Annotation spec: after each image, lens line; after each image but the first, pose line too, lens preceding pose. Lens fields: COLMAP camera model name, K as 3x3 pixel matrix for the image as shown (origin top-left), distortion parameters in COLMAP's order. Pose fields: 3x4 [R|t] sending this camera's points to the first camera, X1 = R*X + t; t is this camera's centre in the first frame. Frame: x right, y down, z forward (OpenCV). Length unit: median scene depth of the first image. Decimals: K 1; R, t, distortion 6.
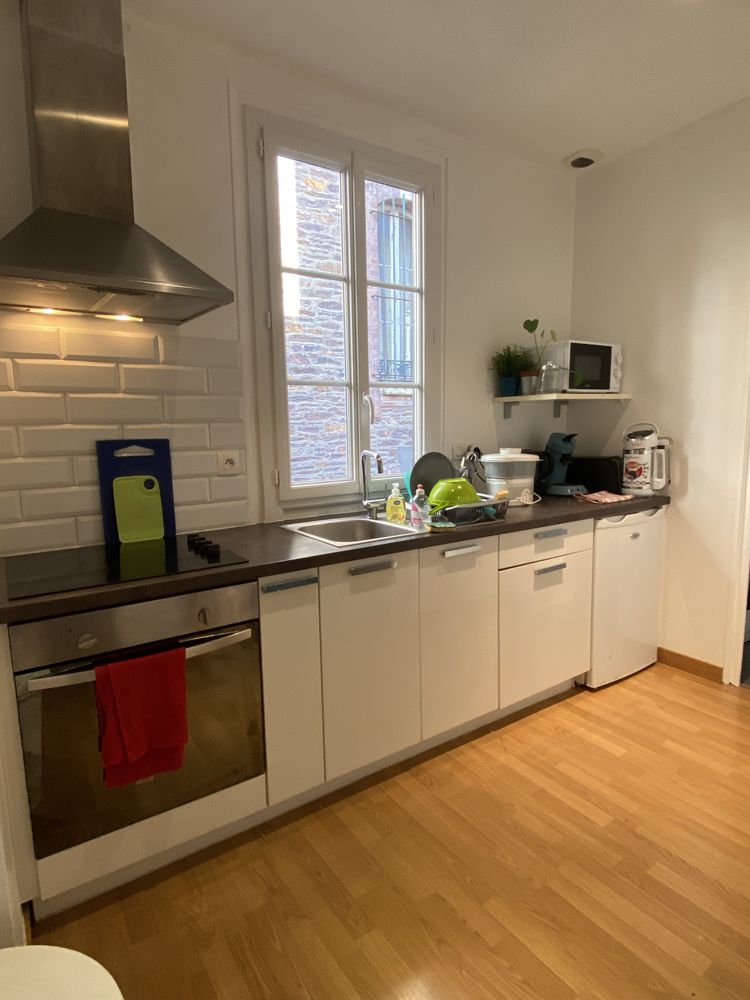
lens RADIAL K [[554.9, 0, 375.0], [0, 554.9, 500.0], [0, 0, 1]] dist [0.071296, -0.049177]
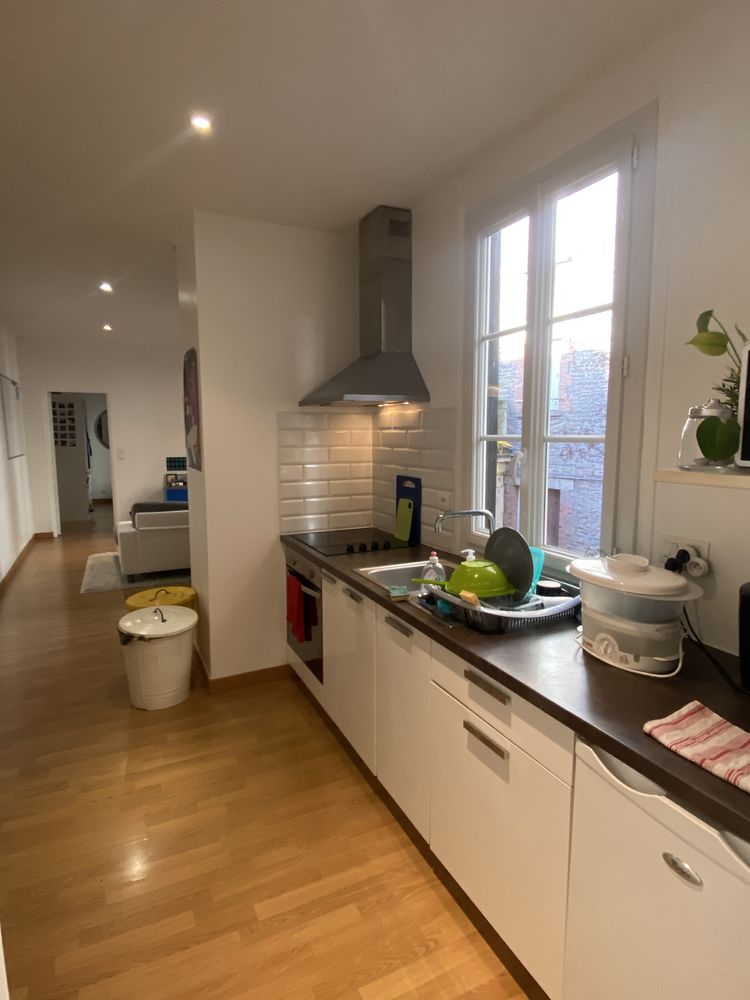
lens RADIAL K [[554.9, 0, 375.0], [0, 554.9, 500.0], [0, 0, 1]] dist [0.071296, -0.049177]
pose [[-0.147626, 0.145388, -0.978299, 1.110899], [-0.124287, 0.978569, 0.164183, -0.284032], [0.981203, 0.145828, -0.126392, 1.095872]]
